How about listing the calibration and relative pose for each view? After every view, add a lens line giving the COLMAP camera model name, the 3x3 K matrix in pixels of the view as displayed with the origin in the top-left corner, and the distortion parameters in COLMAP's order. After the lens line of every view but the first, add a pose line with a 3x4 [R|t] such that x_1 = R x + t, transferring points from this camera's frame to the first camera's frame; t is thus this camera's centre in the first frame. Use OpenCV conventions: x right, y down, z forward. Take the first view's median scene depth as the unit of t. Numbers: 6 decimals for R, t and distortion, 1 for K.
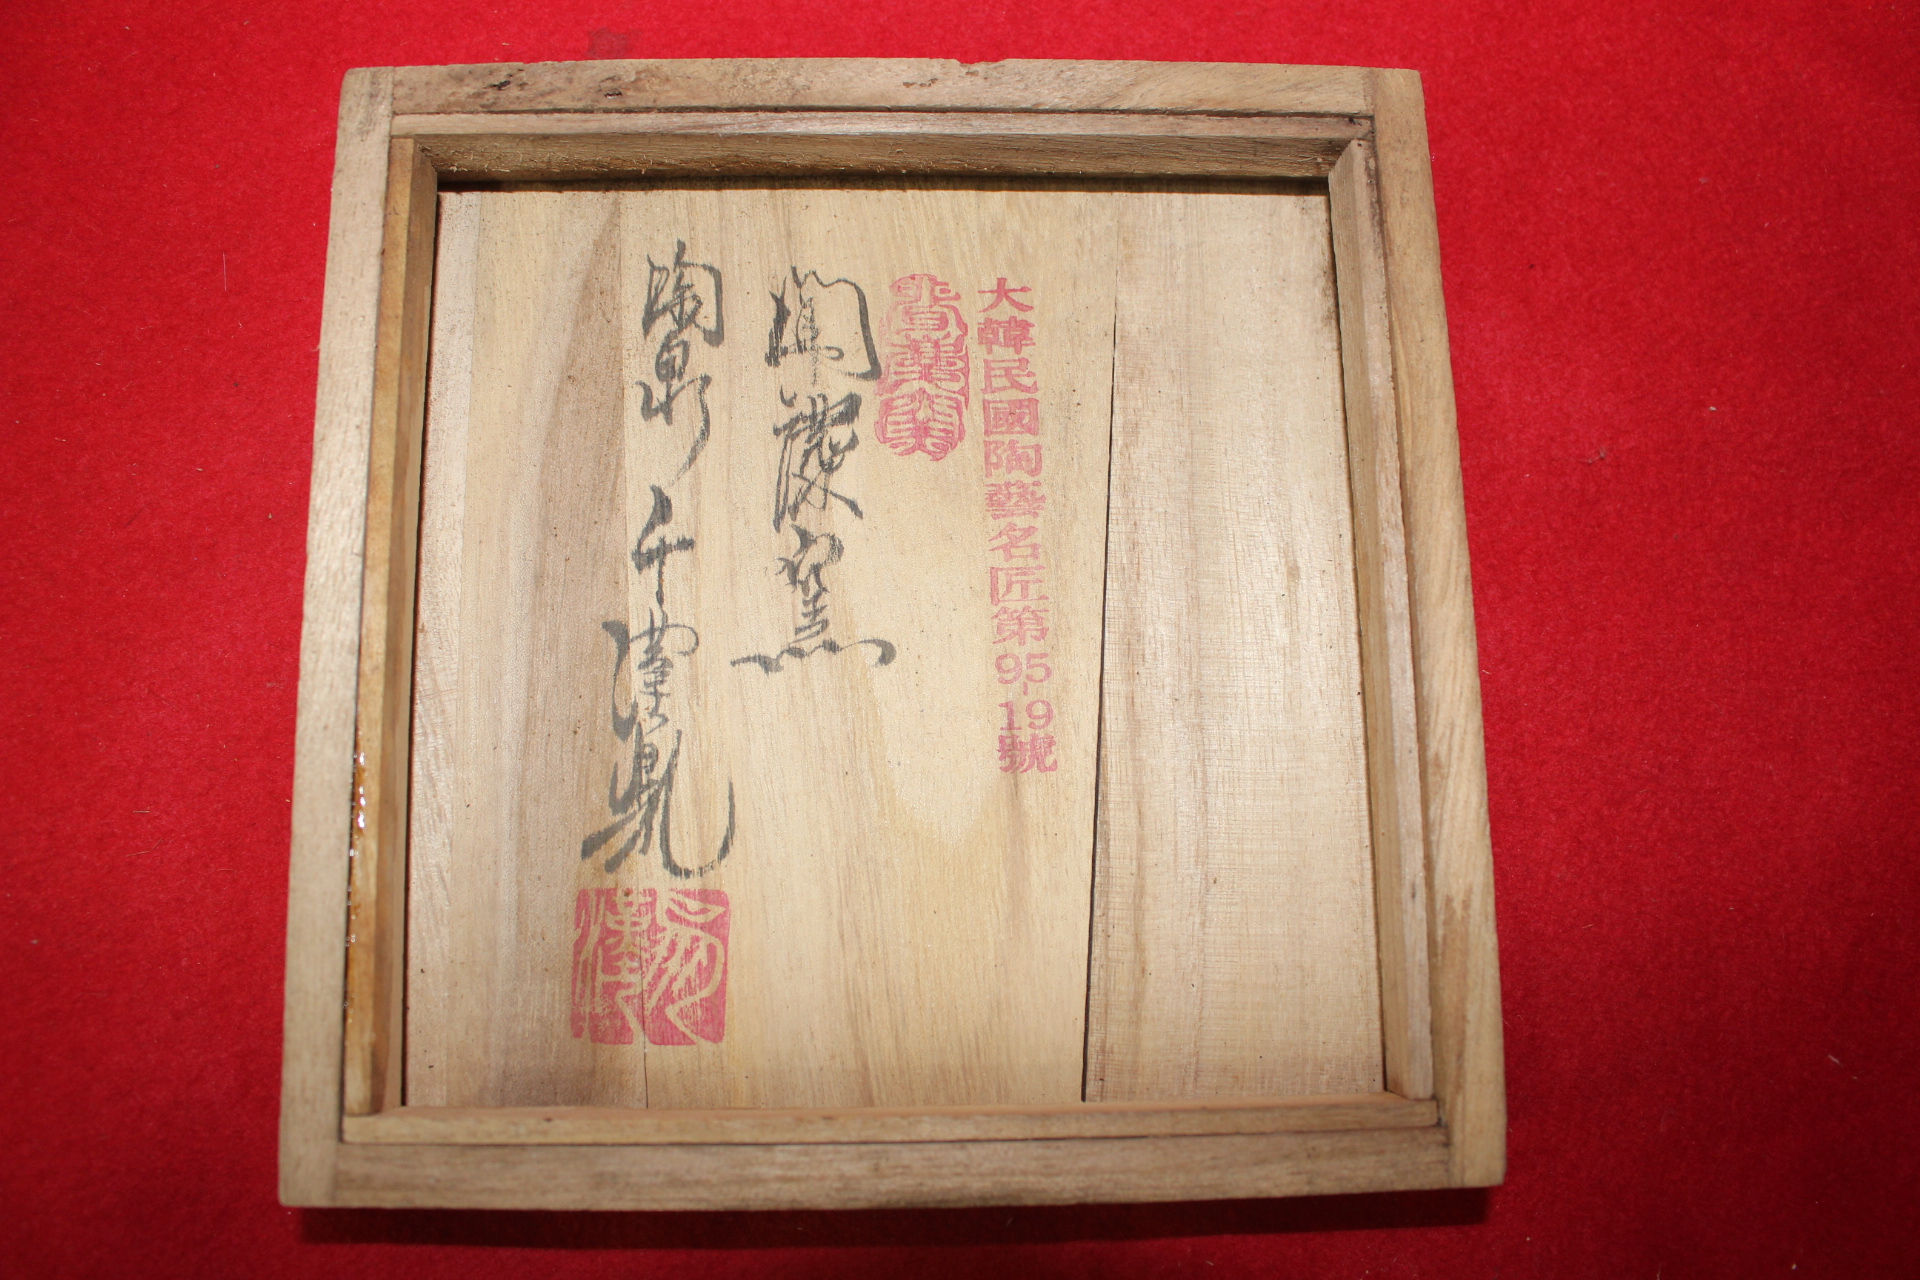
lens RADIAL K [[1591.8, 0, 972.6], [0, 1591.8, 635.1], [0, 0, 1]] dist [-0.136266, -0.009861]
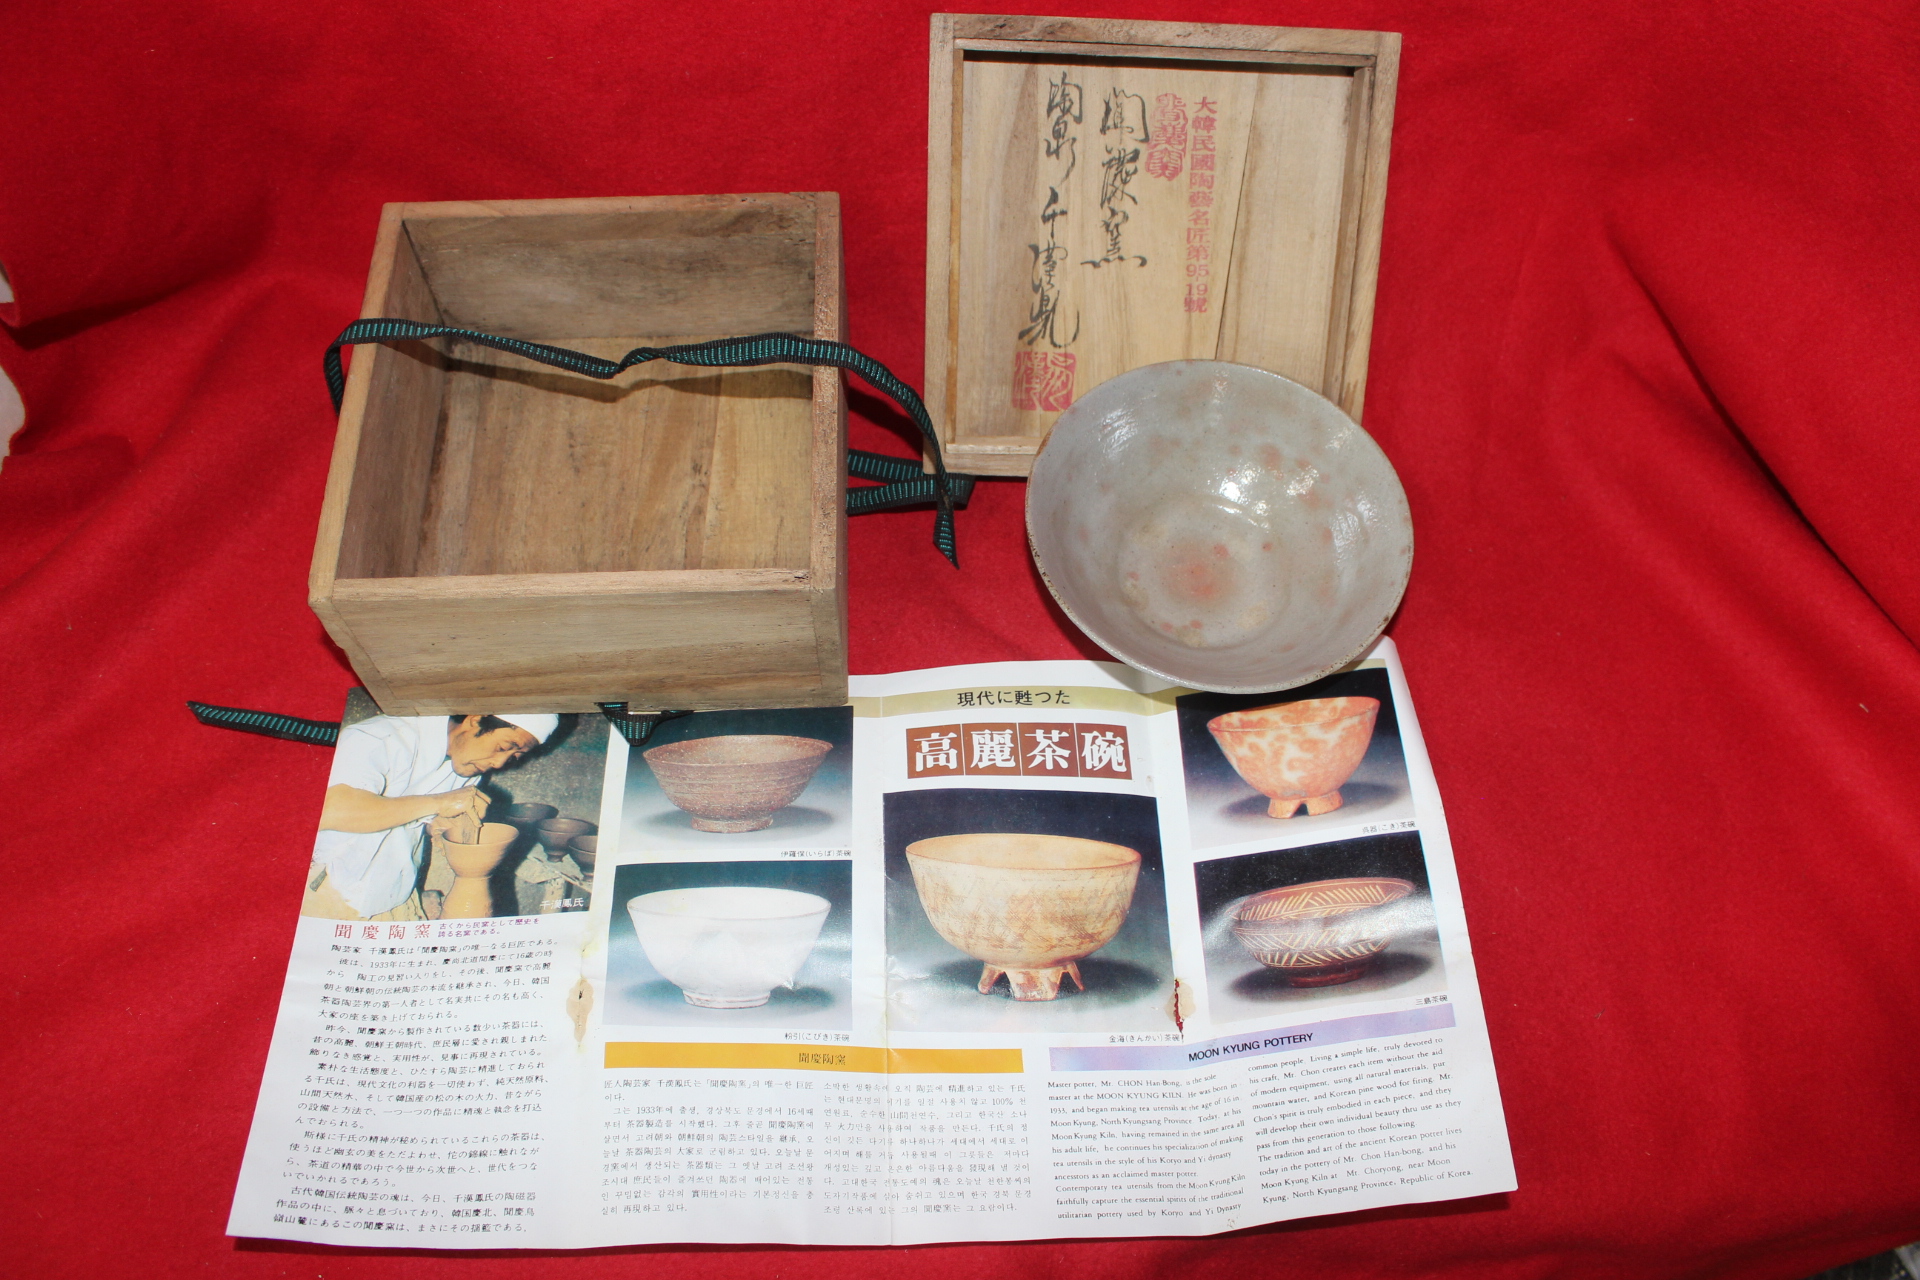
lens RADIAL K [[1591.8, 0, 963.8], [0, 1591.8, 638.7], [0, 0, 1]] dist [-0.136266, -0.009861]
pose [[0.998920, 0.040976, 0.021900, -0.375584], [-0.046298, 0.838363, 0.543143, -0.845669], [0.003896, -0.543571, 0.839354, -1.422166]]
